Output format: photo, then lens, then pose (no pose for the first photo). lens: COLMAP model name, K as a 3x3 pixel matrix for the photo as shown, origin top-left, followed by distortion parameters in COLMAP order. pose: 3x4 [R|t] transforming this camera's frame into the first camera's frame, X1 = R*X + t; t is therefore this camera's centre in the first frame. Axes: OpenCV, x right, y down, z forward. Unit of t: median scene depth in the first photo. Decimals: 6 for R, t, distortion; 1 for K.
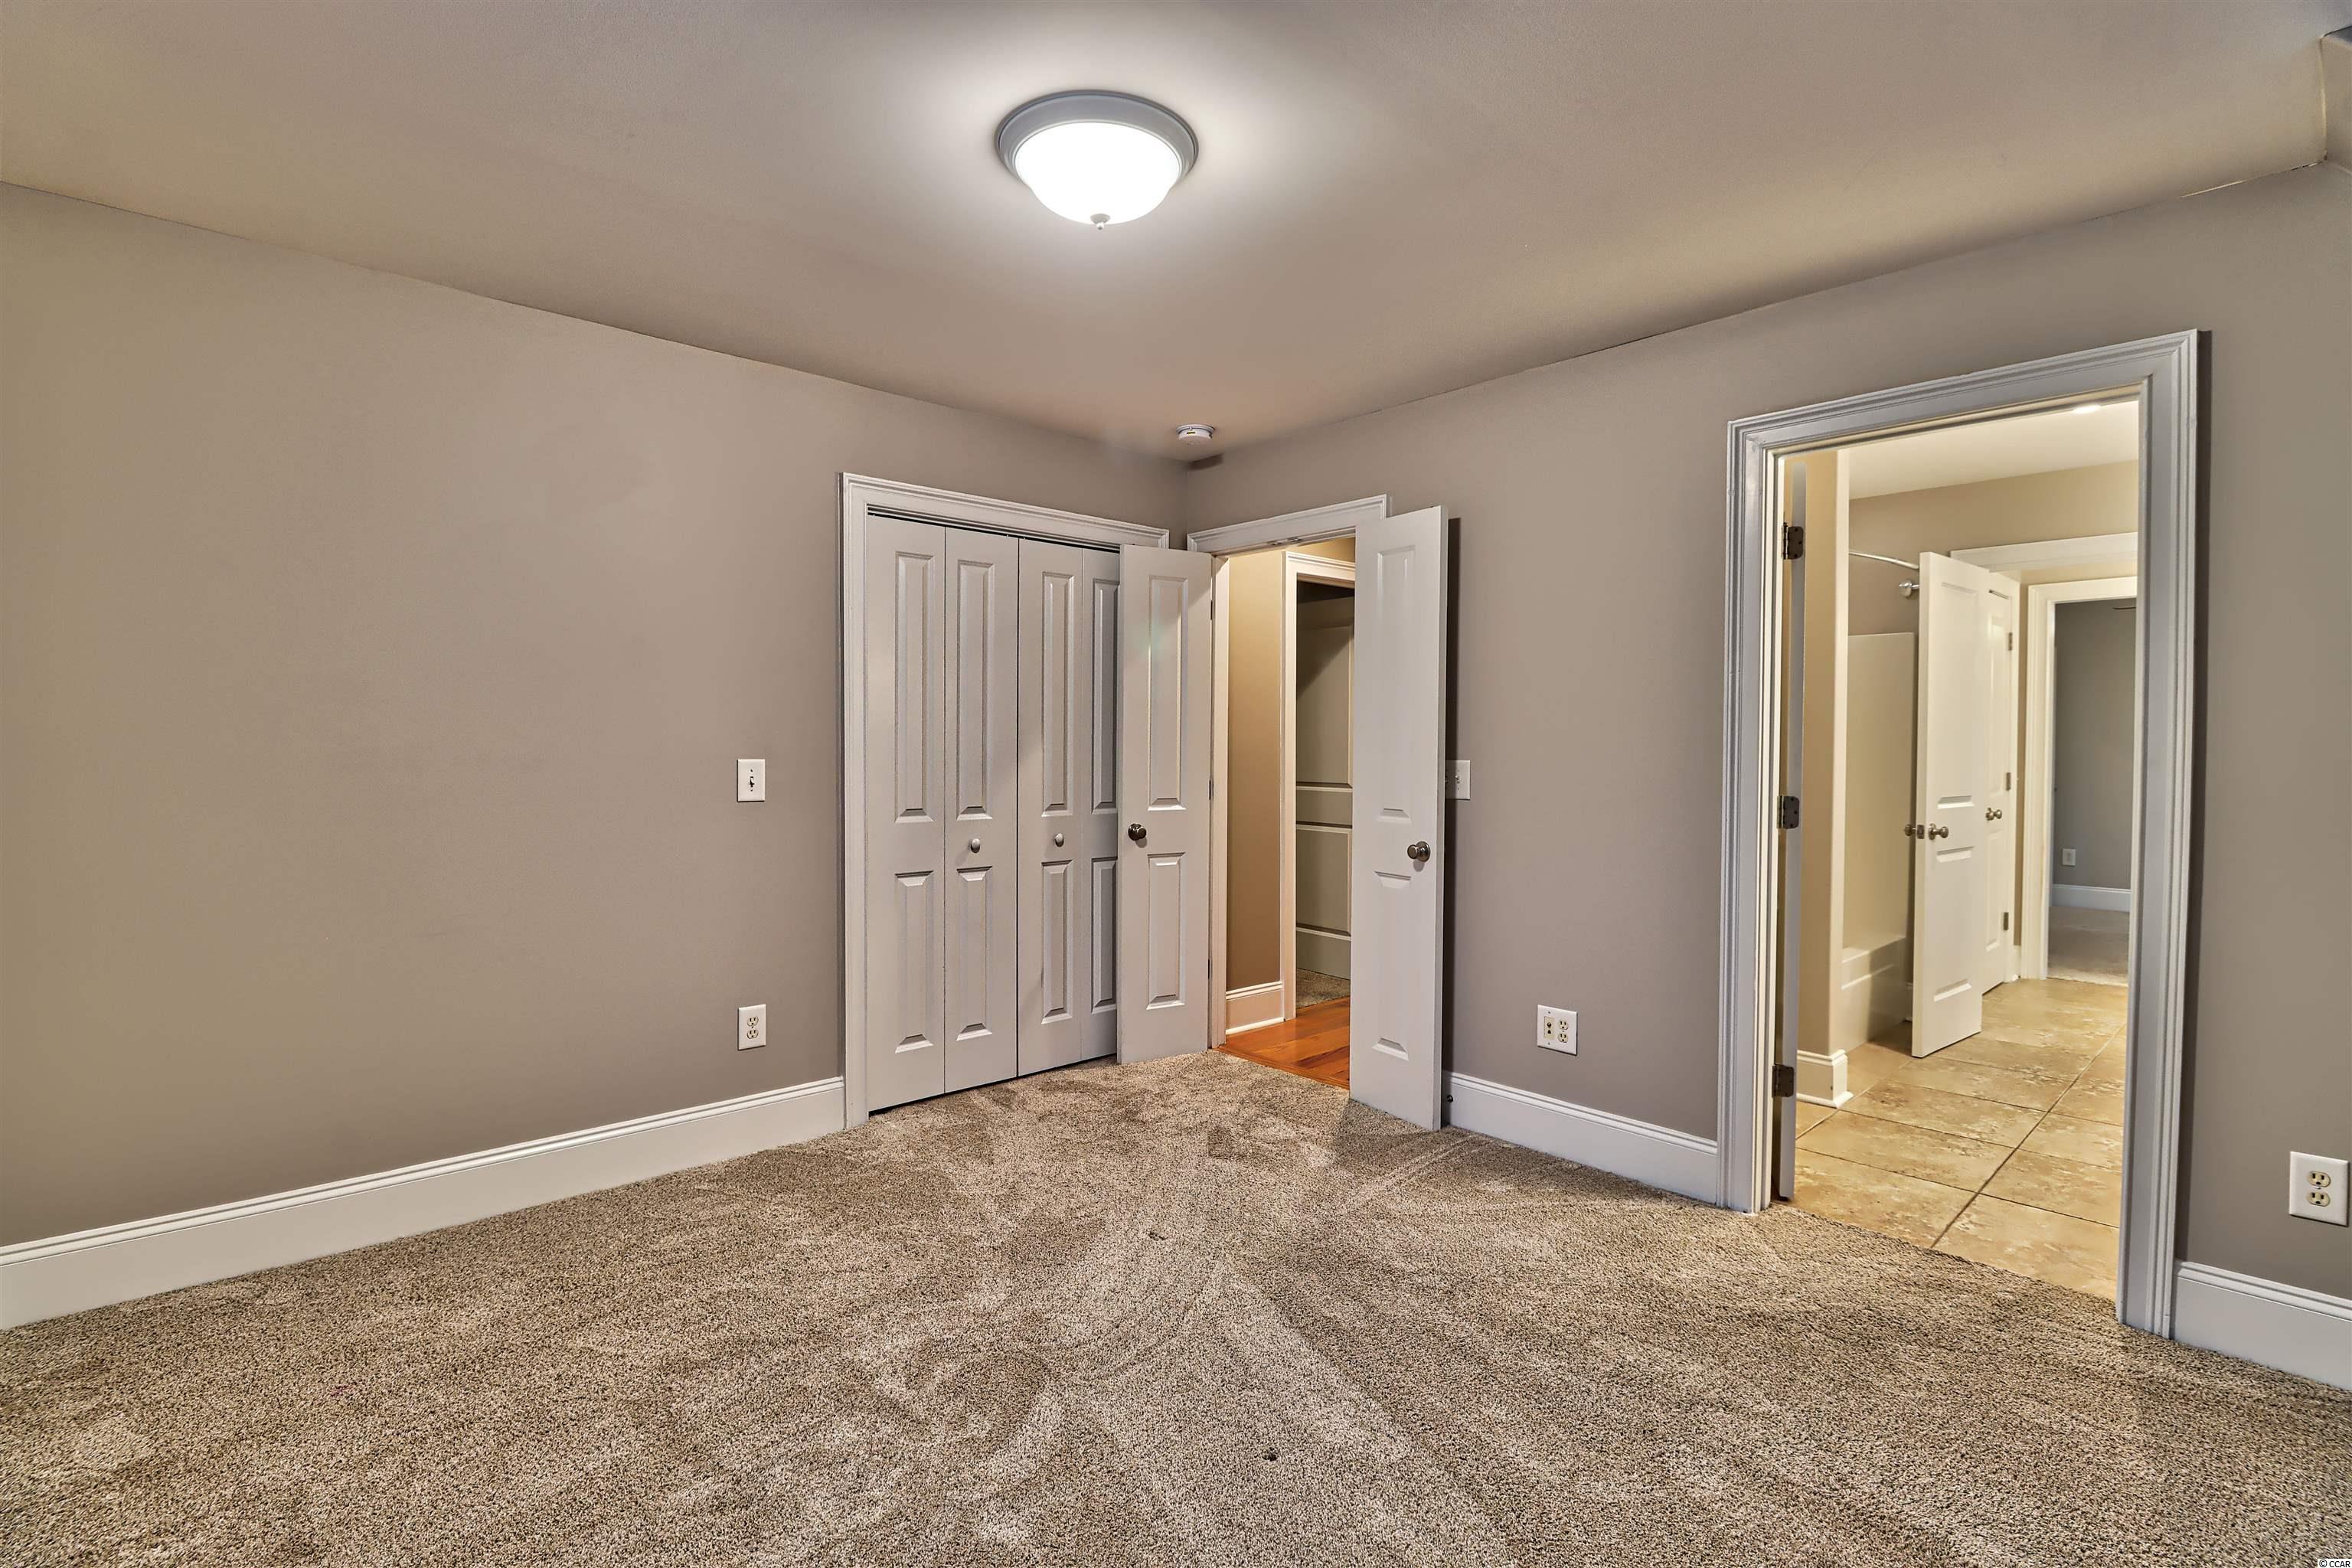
lens RADIAL K [[1081.1, 0, 1186.2], [0, 1081.1, 774.5], [0, 0, 1]] dist [-0.023193, -0.002284]
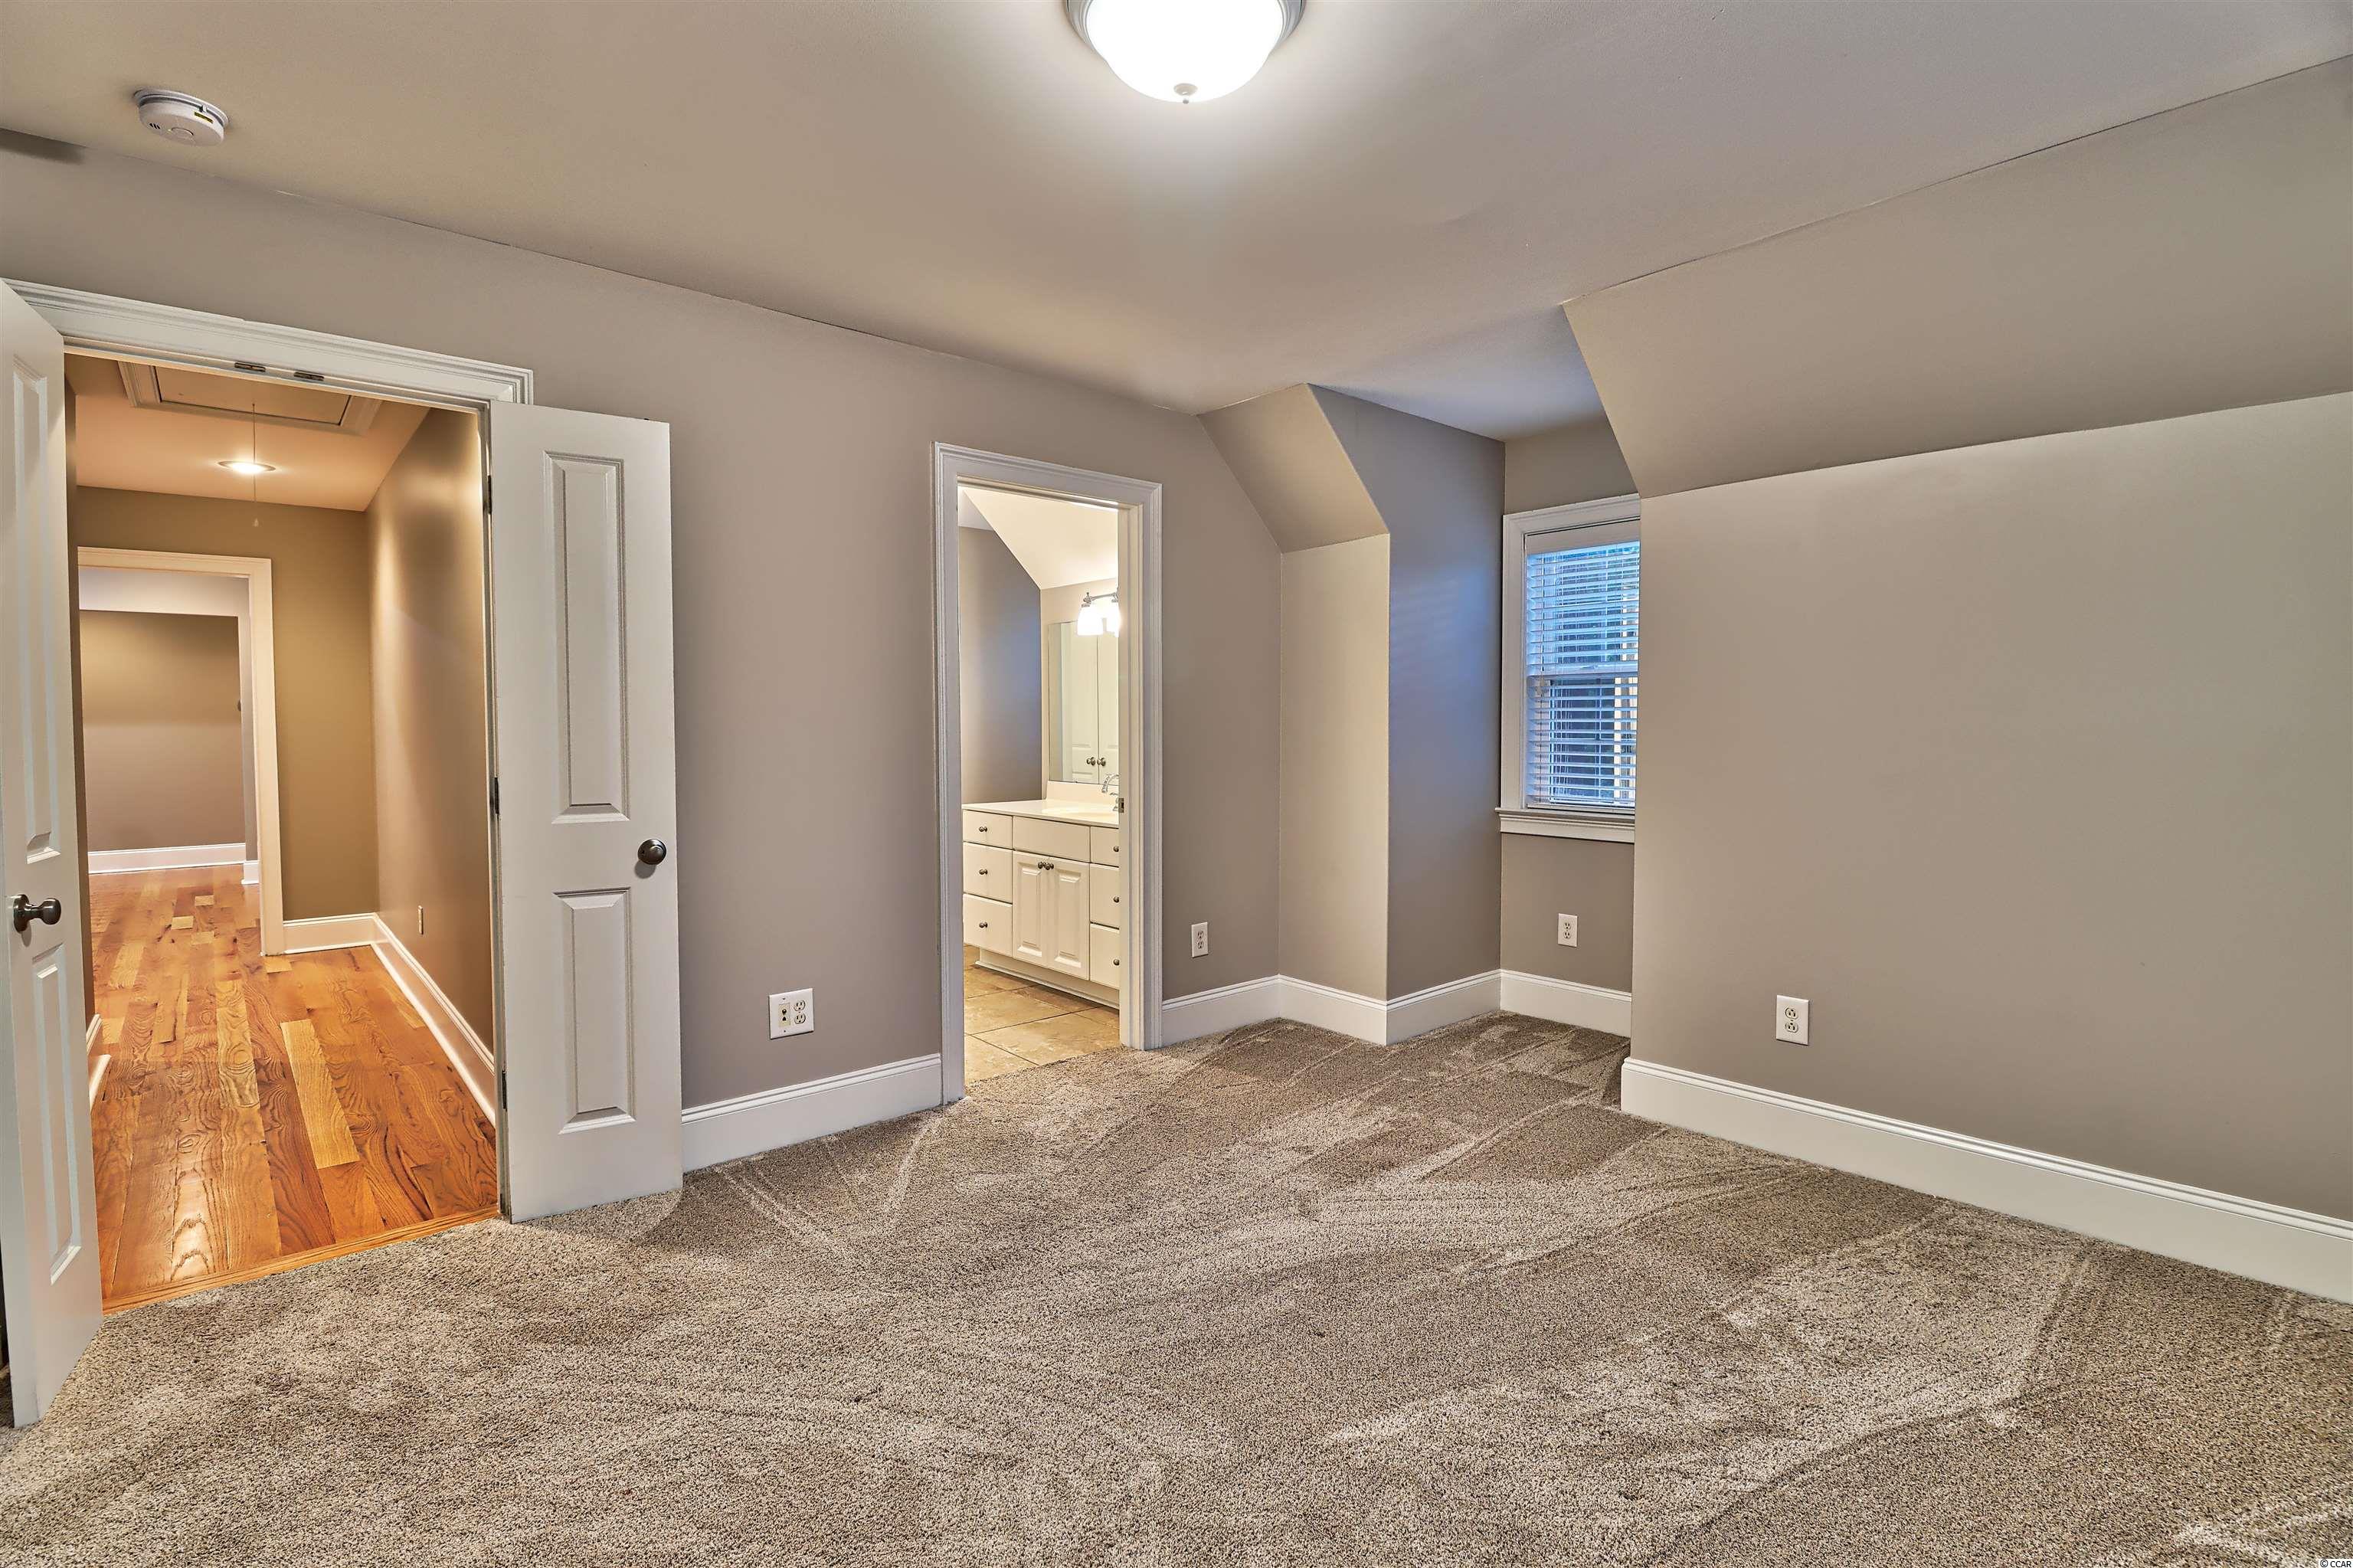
lens RADIAL K [[1081.6, 0, 1155.4], [0, 1081.6, 781.5], [0, 0, 1]] dist [-0.023193, -0.002284]
pose [[0.023722, -0.064076, 0.997663, -0.602169], [0.026190, 0.997641, 0.063452, -0.023548], [-0.999375, 0.024624, 0.025344, 0.649748]]
